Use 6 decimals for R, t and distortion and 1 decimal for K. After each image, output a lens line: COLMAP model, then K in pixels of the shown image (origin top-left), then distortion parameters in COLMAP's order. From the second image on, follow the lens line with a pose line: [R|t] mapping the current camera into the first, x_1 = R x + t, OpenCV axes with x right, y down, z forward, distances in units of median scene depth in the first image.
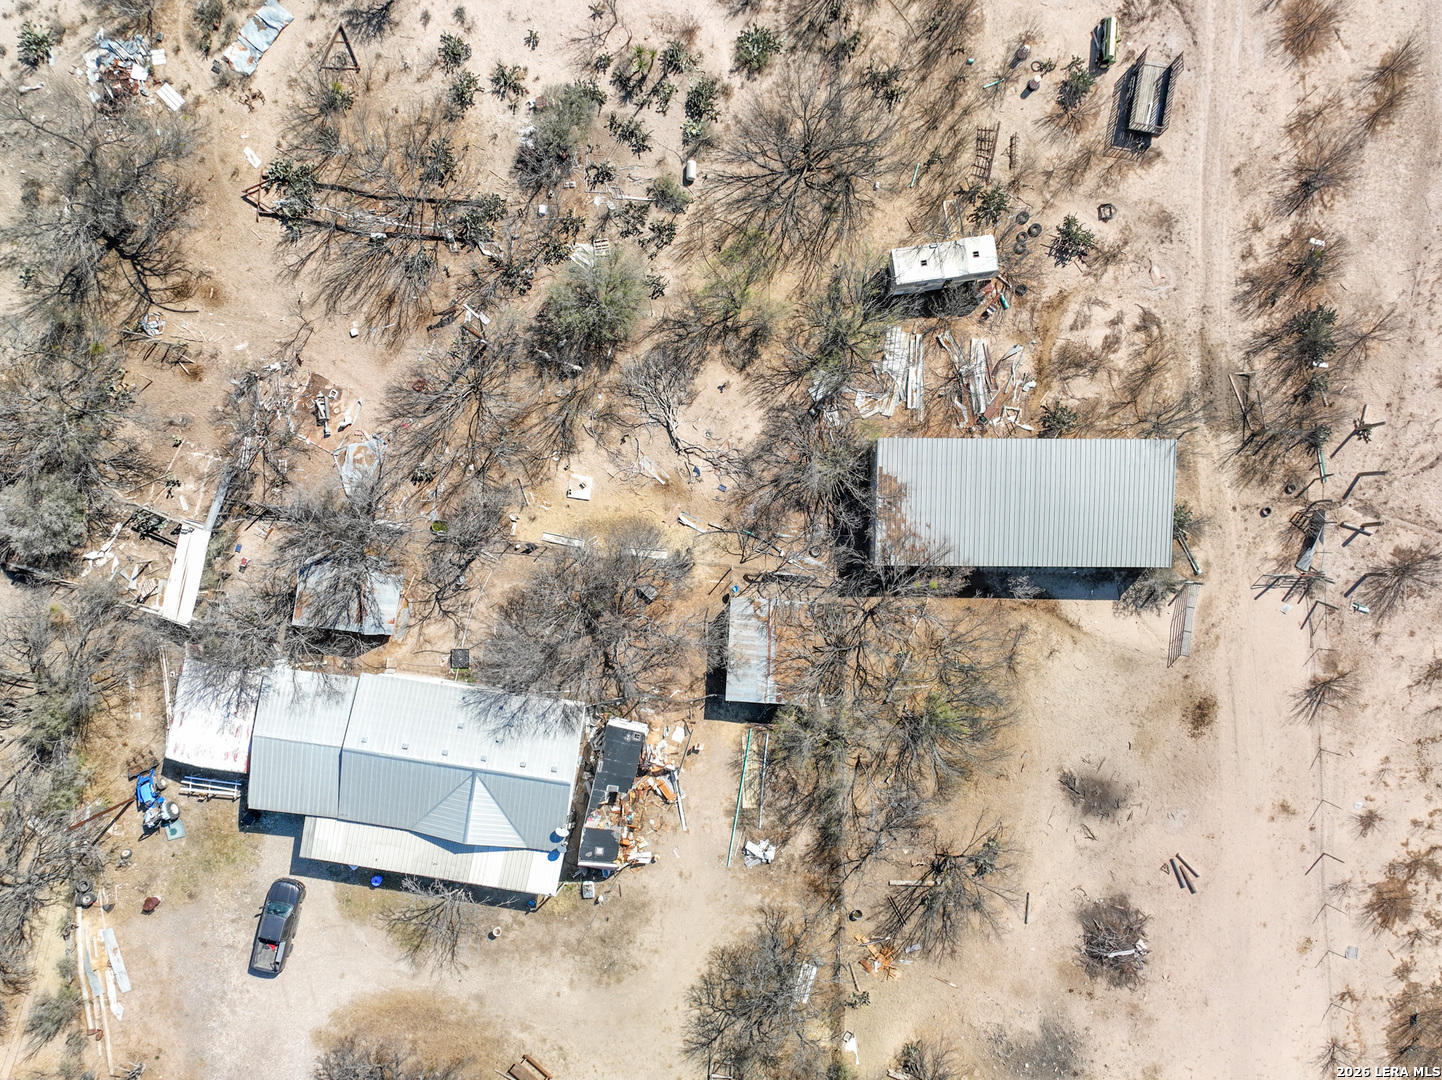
lens RADIAL K [[1010.0, 0, 721.0], [0, 1010.0, 540.0], [0, 0, 1]] dist [0.007499, 0.003277]
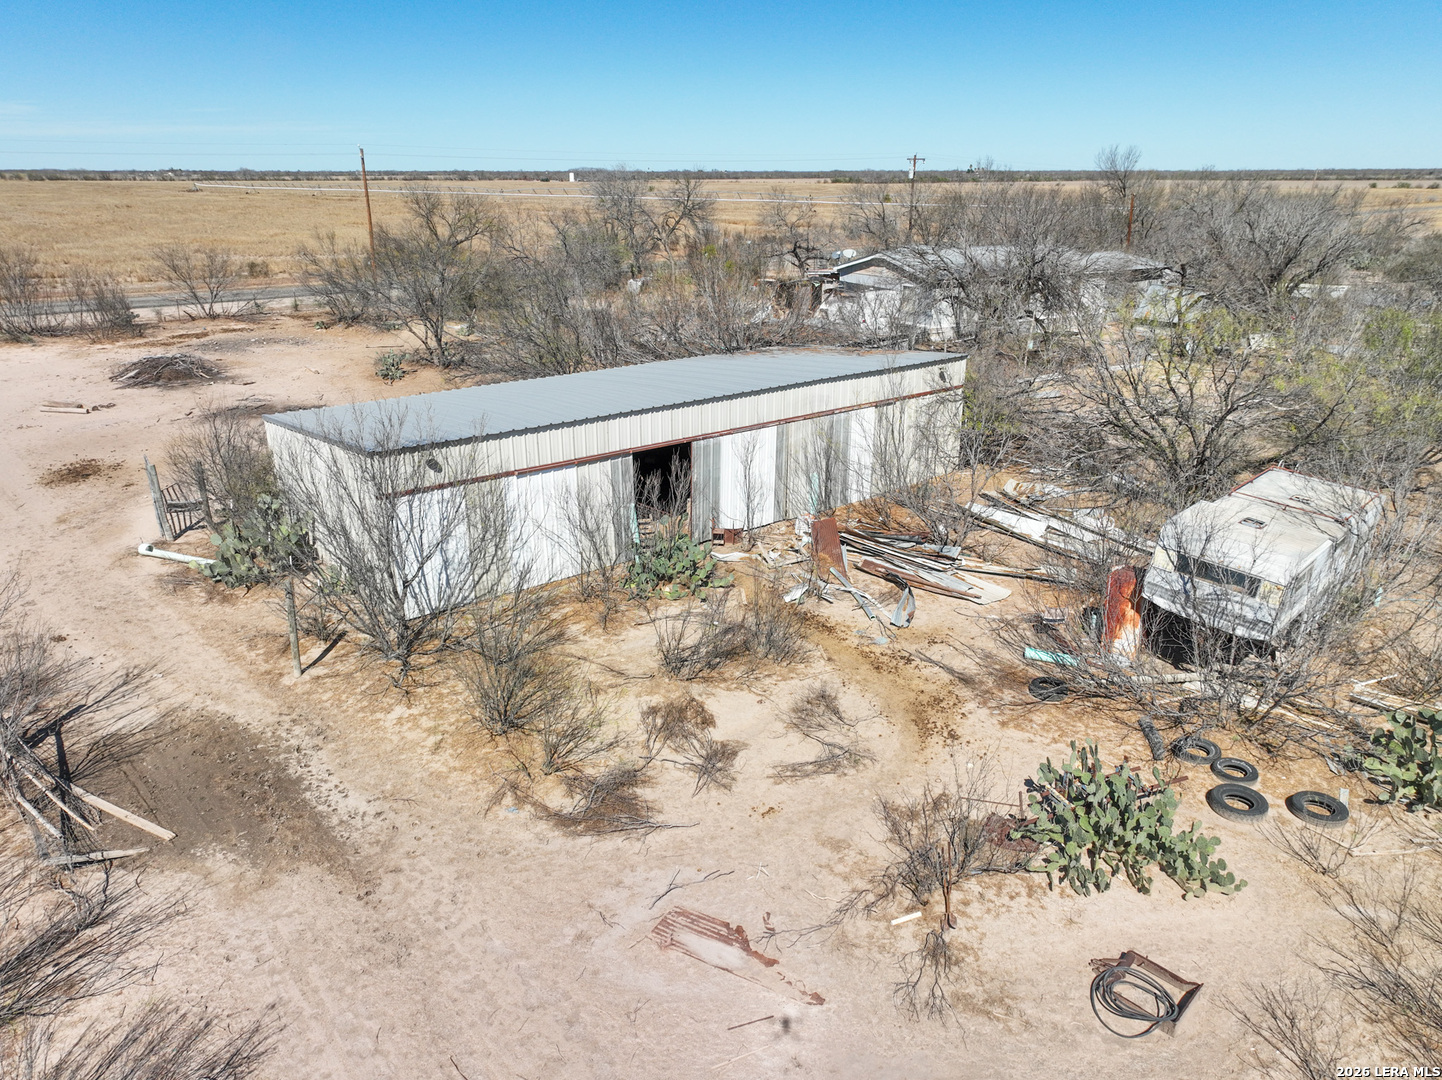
lens RADIAL K [[1010.0, 0, 721.0], [0, 1010.0, 540.0], [0, 0, 1]] dist [0.007499, 0.003277]
pose [[-0.781529, 0.220840, -0.583474, 0.523665], [-0.623816, -0.264541, 0.735439, -0.386523], [0.008061, 0.938748, 0.344510, 0.862740]]
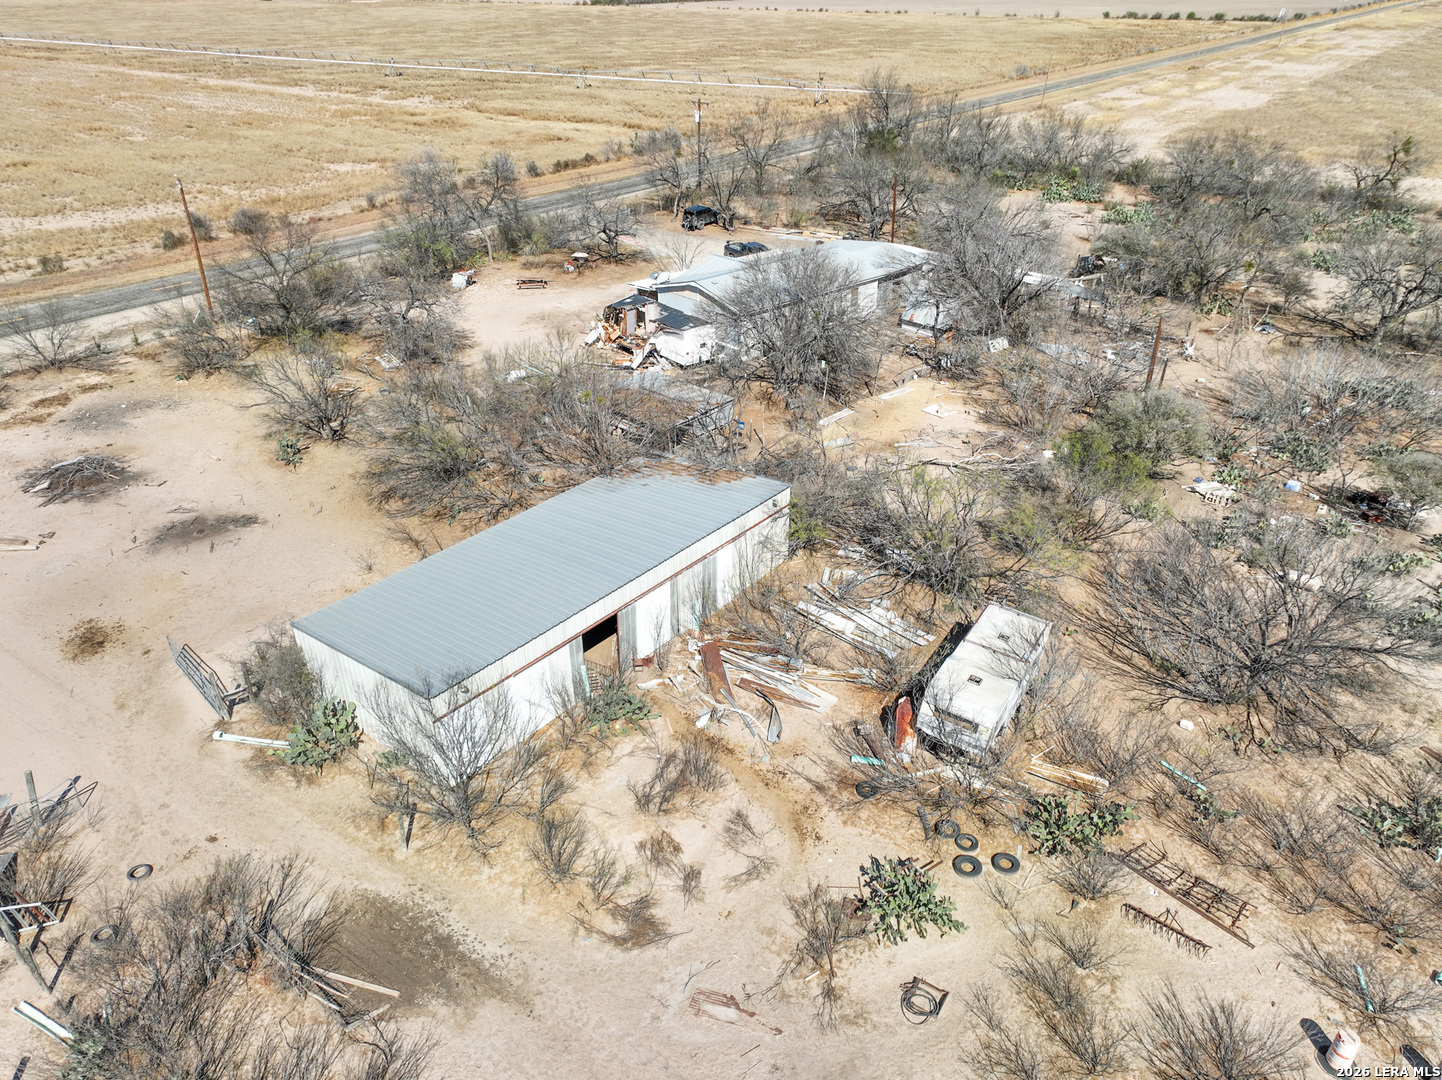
lens RADIAL K [[1010.0, 0, 721.0], [0, 1010.0, 540.0], [0, 0, 1]] dist [0.007499, 0.003277]
pose [[-0.626507, 0.391910, -0.673718, 0.618559], [-0.779379, -0.306578, 0.546424, -0.419631], [0.007602, 0.867420, 0.497519, 0.656054]]
